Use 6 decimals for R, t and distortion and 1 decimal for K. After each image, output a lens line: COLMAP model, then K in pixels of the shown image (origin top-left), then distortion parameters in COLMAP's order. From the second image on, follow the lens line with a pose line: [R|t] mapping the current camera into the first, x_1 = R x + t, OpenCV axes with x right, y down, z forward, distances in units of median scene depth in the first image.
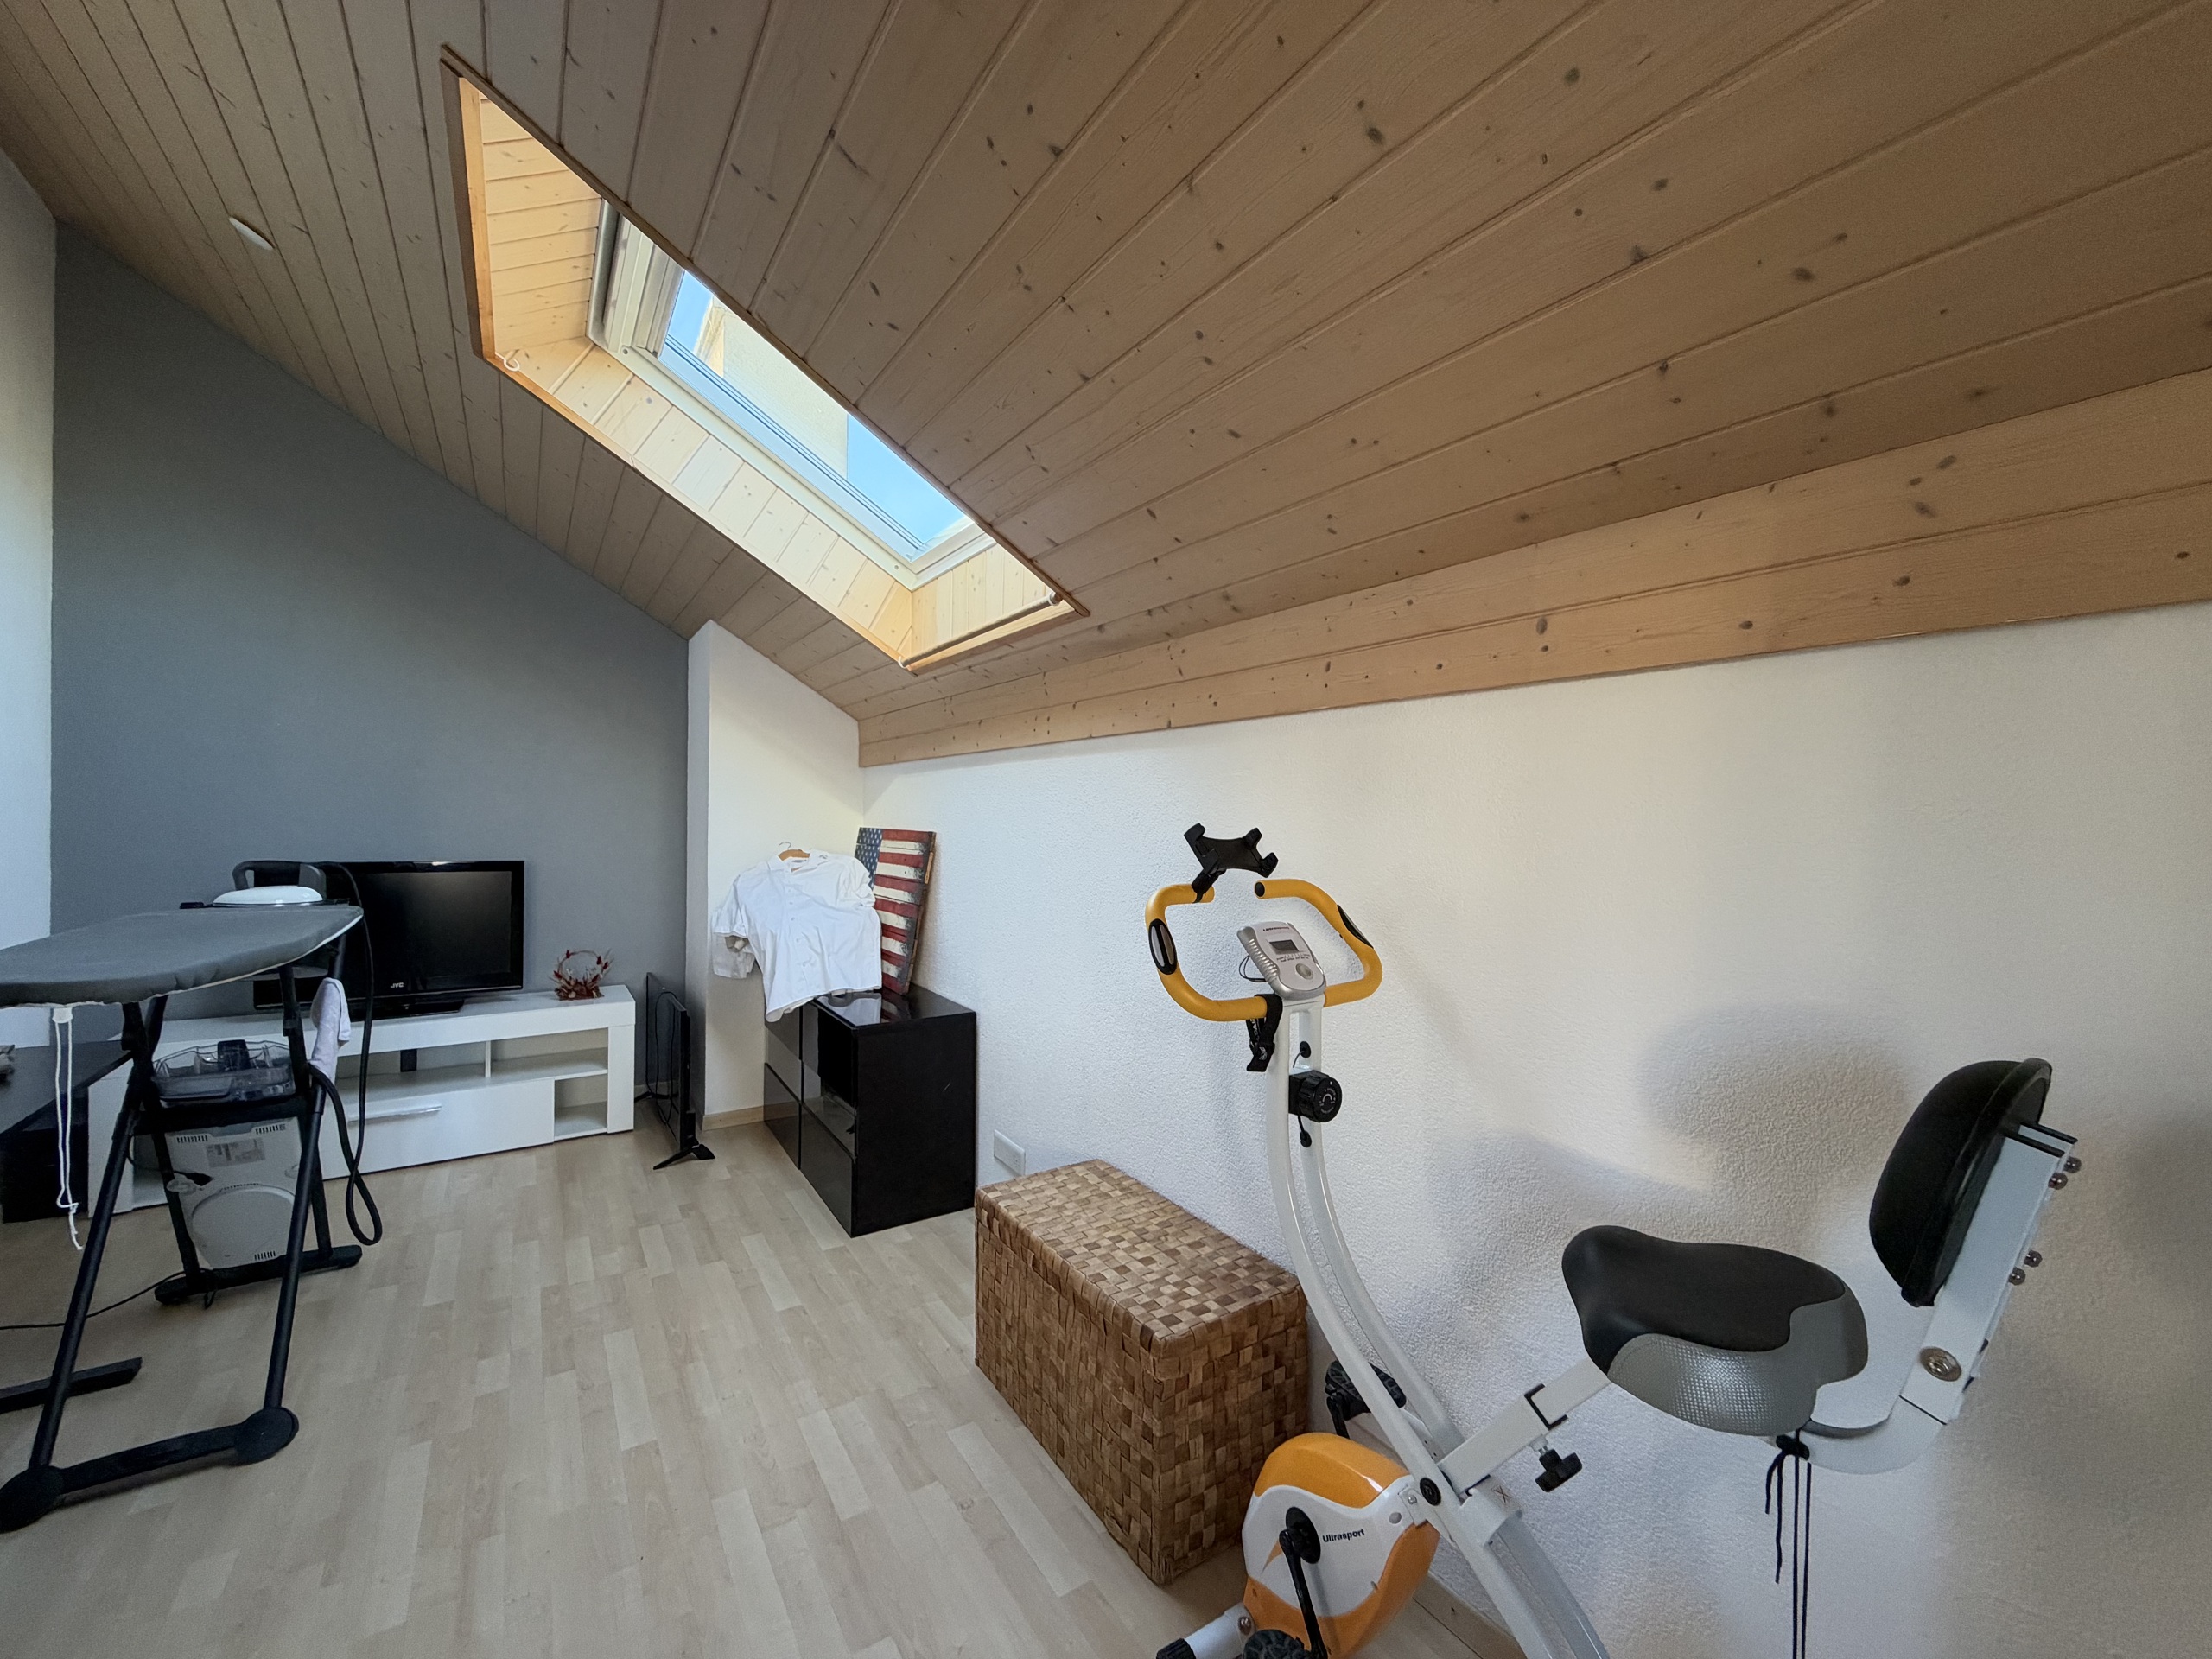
lens RADIAL K [[879.9, 0, 1110.4], [0, 879.9, 825.5], [0, 0, 1]] dist [0.001797, -0.000370]
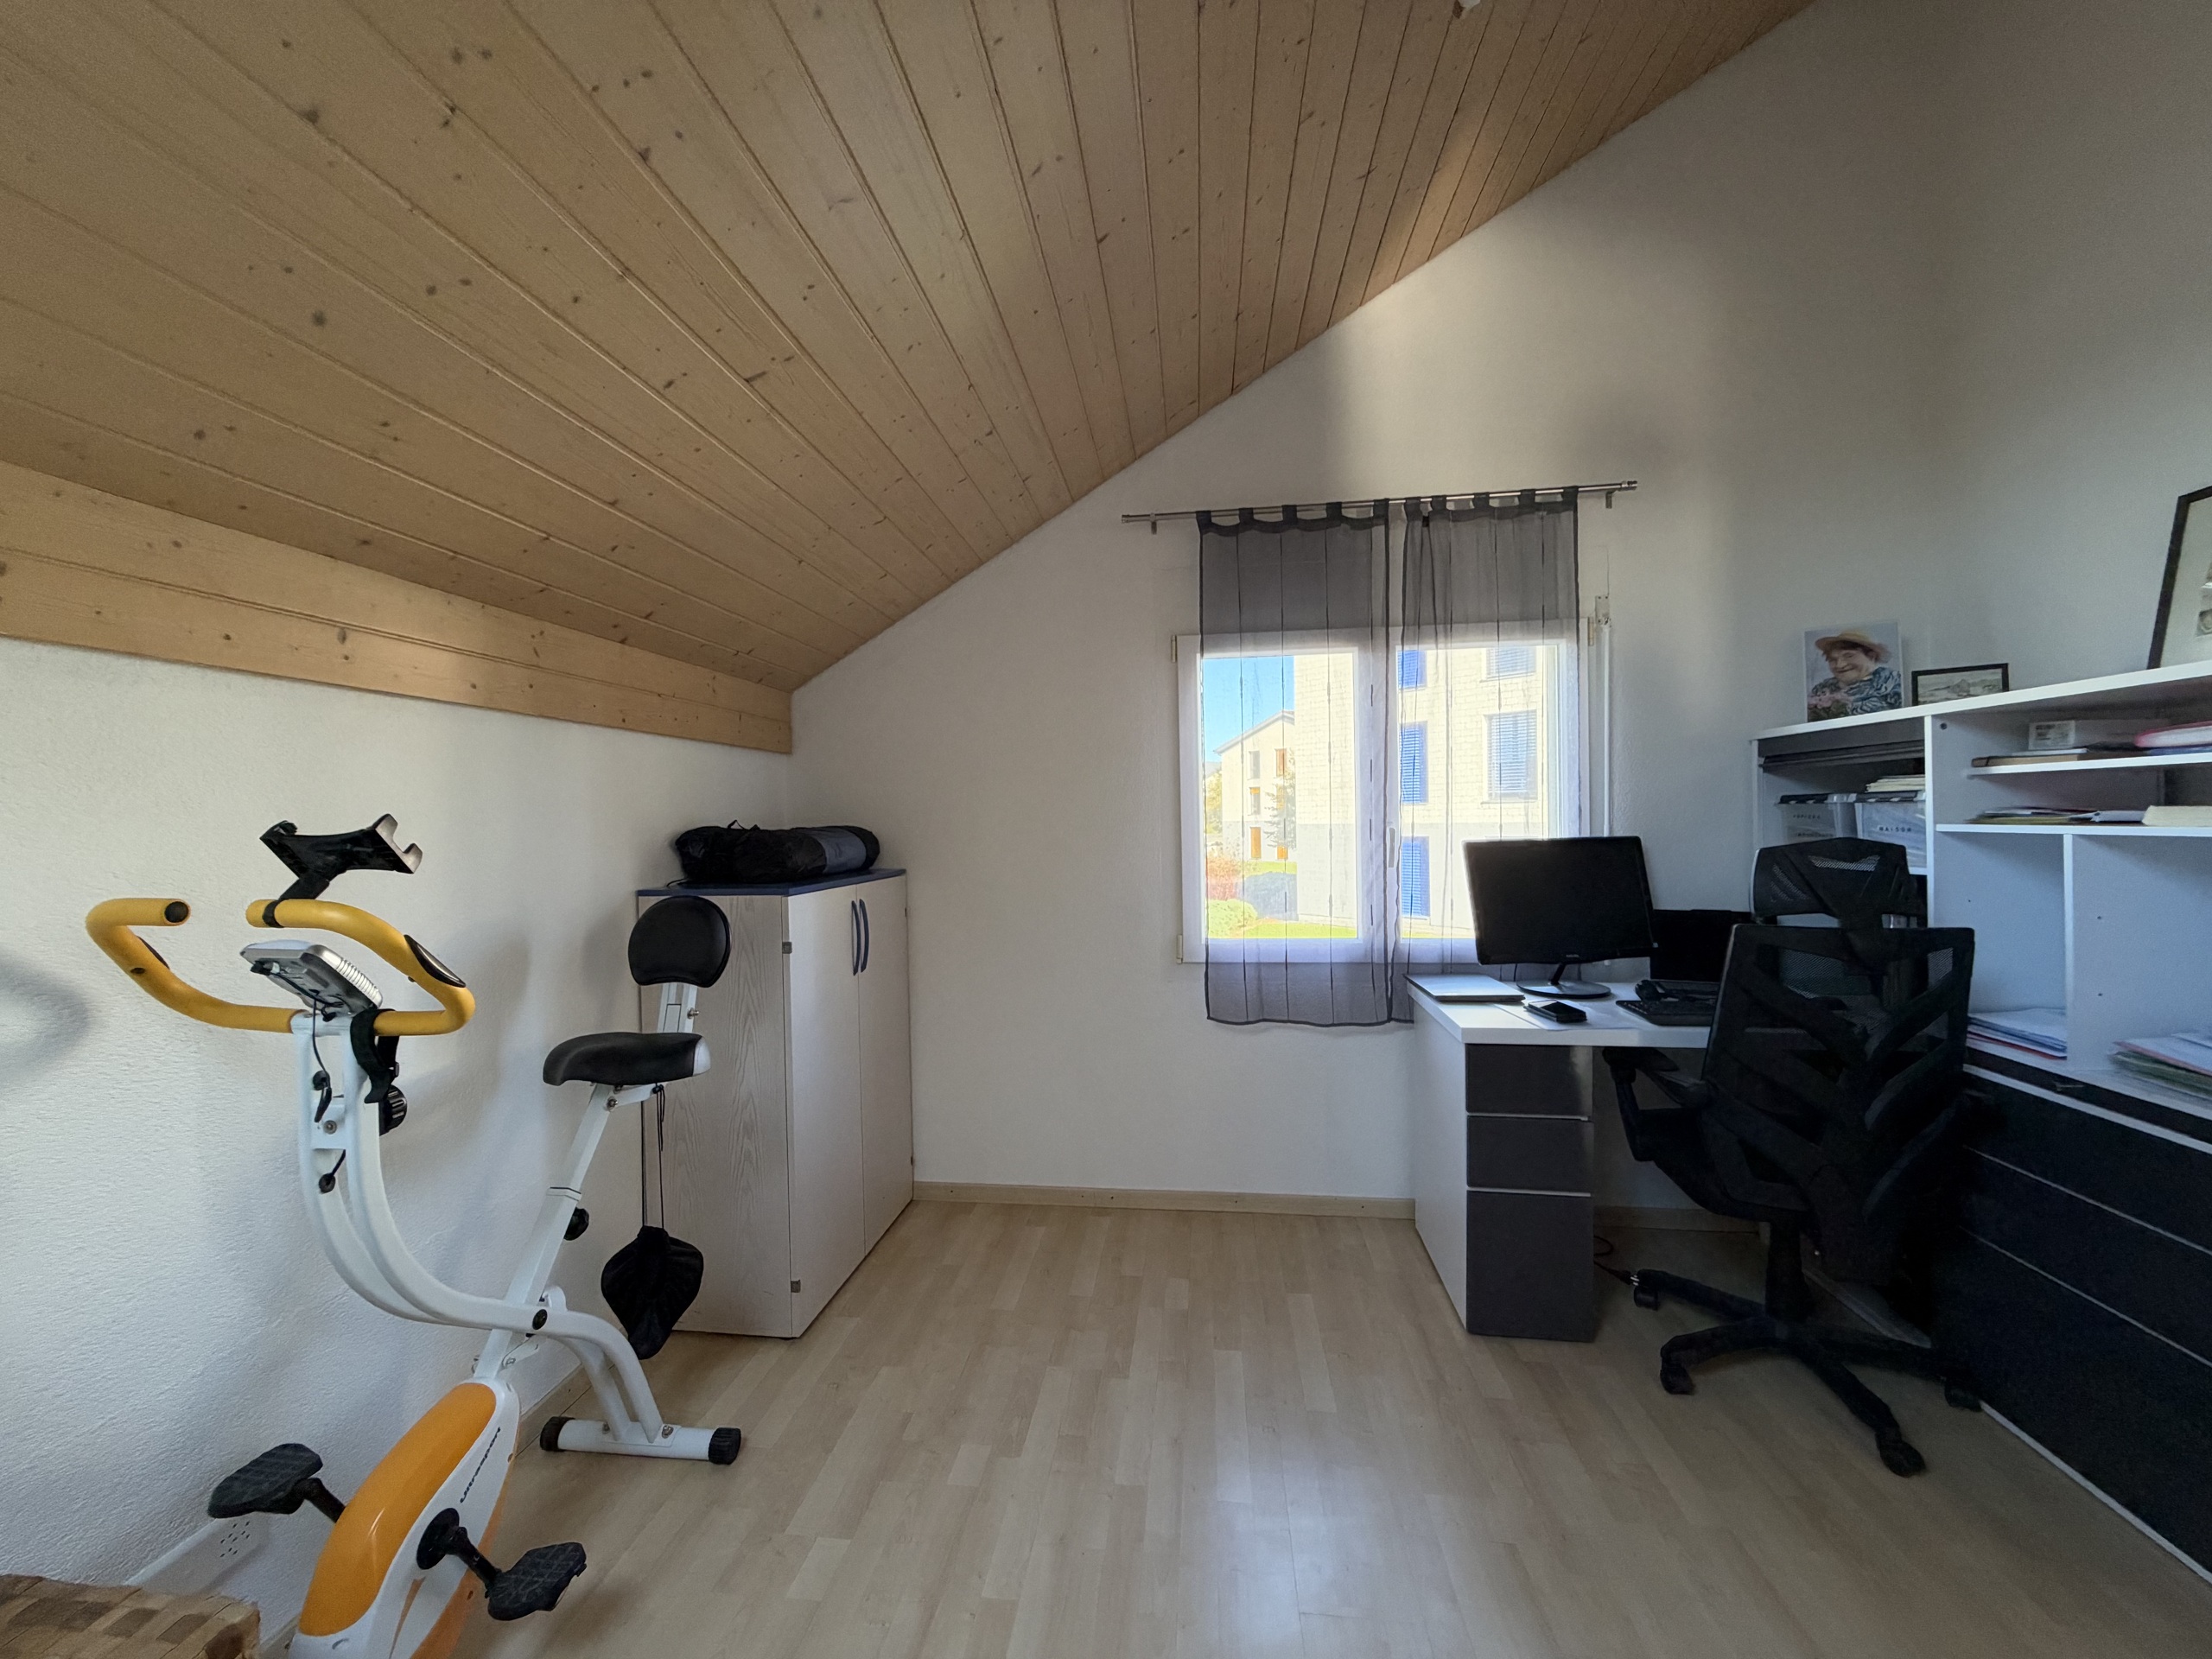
lens RADIAL K [[879.9, 0, 1105.4], [0, 879.9, 819.0], [0, 0, 1]] dist [0.001797, -0.000370]
pose [[-0.765140, -0.011159, 0.643767, -0.964188], [0.003310, 0.999768, 0.021264, -0.017071], [-0.643855, 0.018400, -0.764926, 1.235781]]
